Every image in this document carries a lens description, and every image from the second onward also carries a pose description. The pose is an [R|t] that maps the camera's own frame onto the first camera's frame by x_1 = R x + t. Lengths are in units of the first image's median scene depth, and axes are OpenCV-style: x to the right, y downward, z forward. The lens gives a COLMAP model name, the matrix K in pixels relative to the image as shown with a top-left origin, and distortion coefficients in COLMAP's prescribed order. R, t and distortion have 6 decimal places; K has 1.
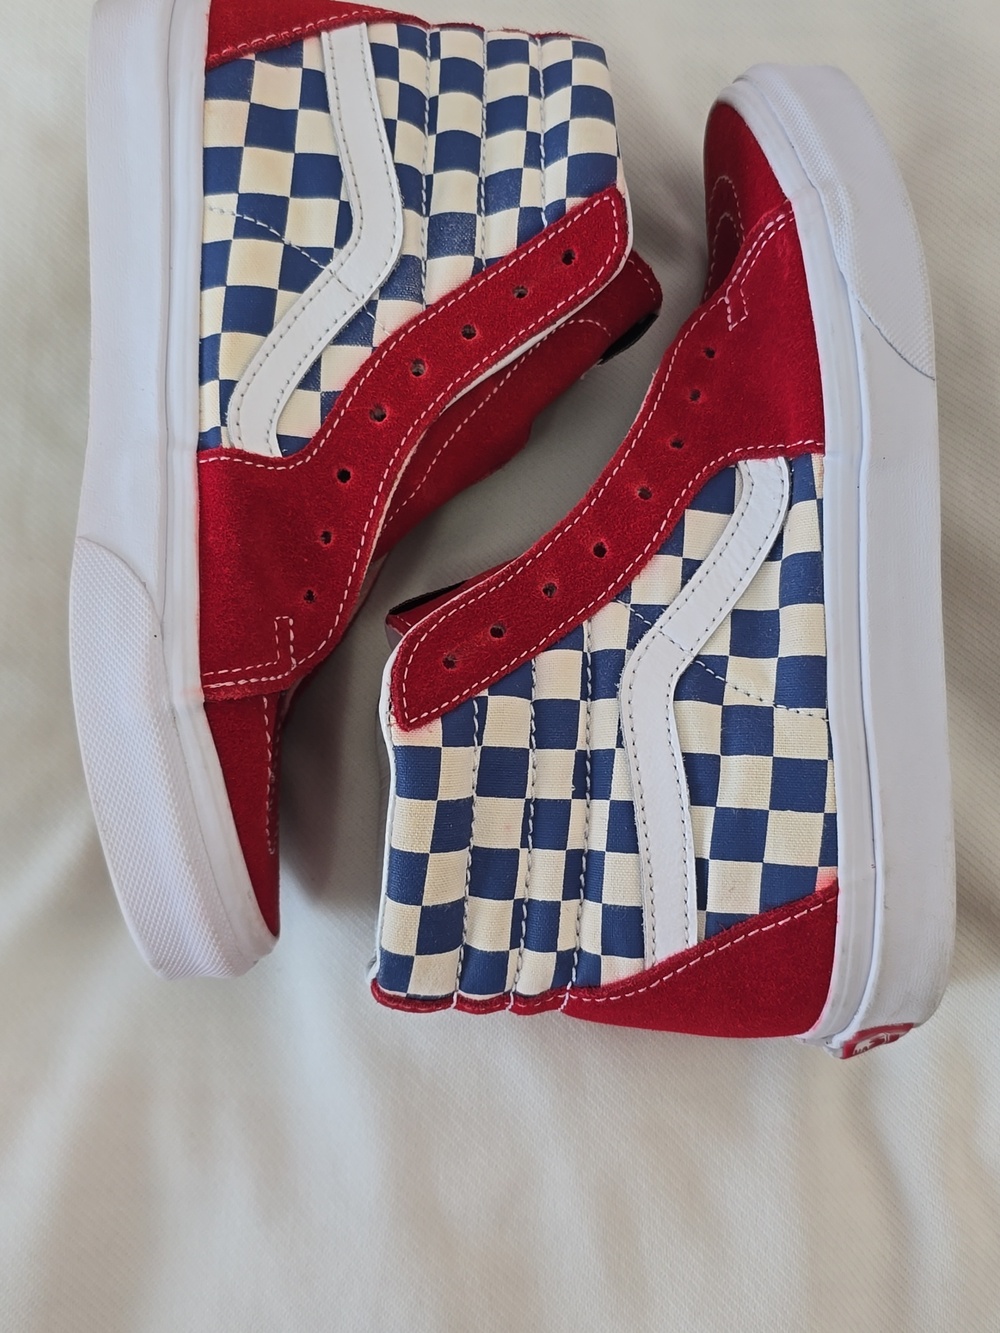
lens RADIAL K [[1382.5, 0, 500.0], [0, 1382.5, 666.5], [0, 0, 1]] dist [0.090634, -0.315464]
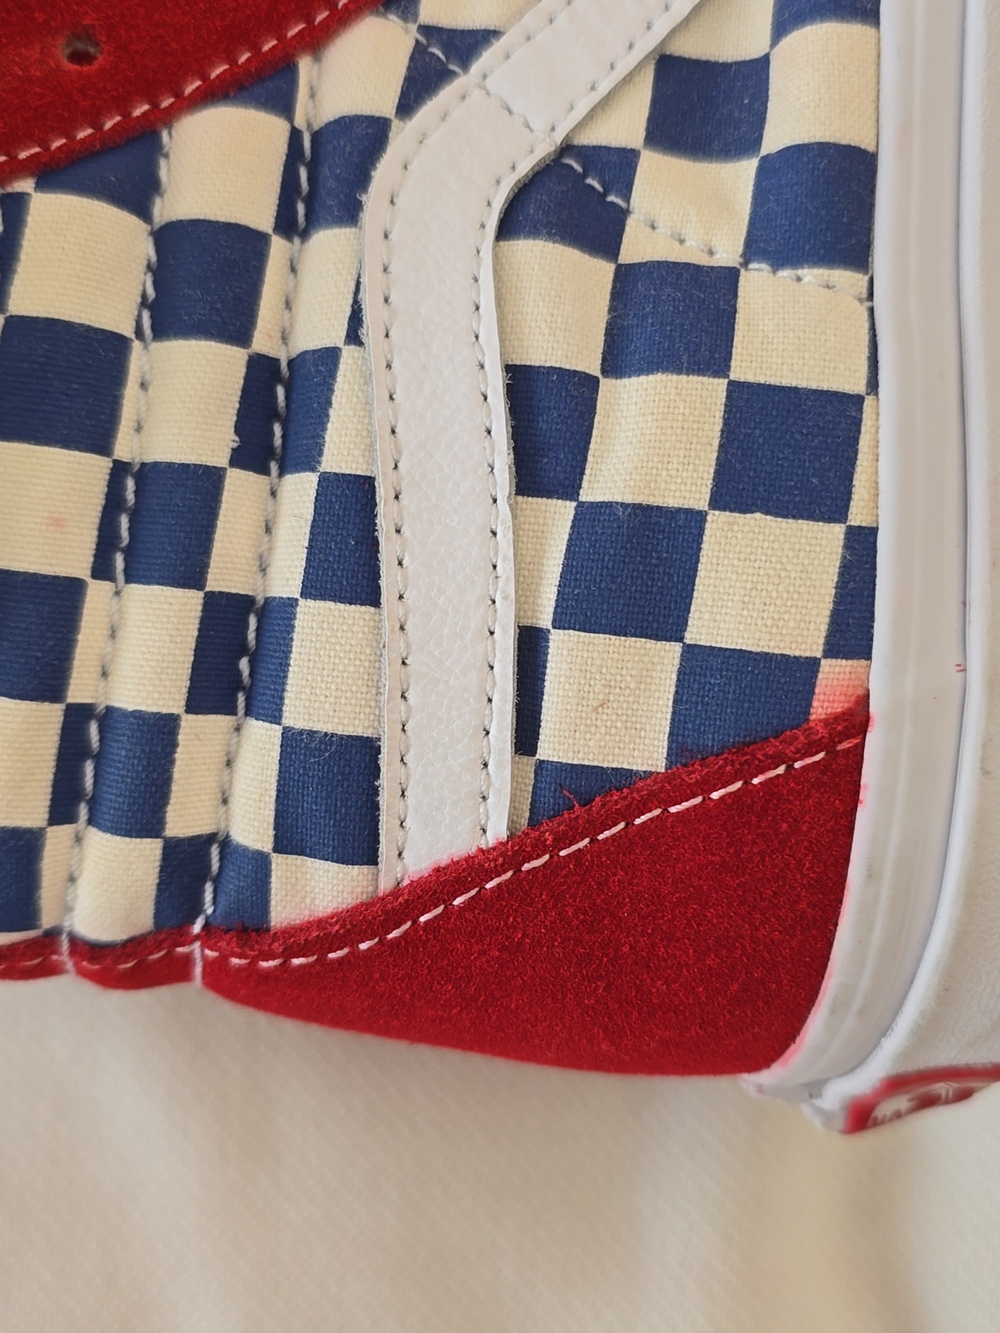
lens RADIAL K [[1526.5, 0, 500.0], [0, 1526.5, 666.5], [0, 0, 1]] dist [0.104126, -0.522143]
pose [[0.997833, 0.065028, 0.010029, 0.130877], [-0.065222, 0.997662, 0.020391, 0.140136], [-0.008679, -0.021001, 0.999742, 0.553730]]
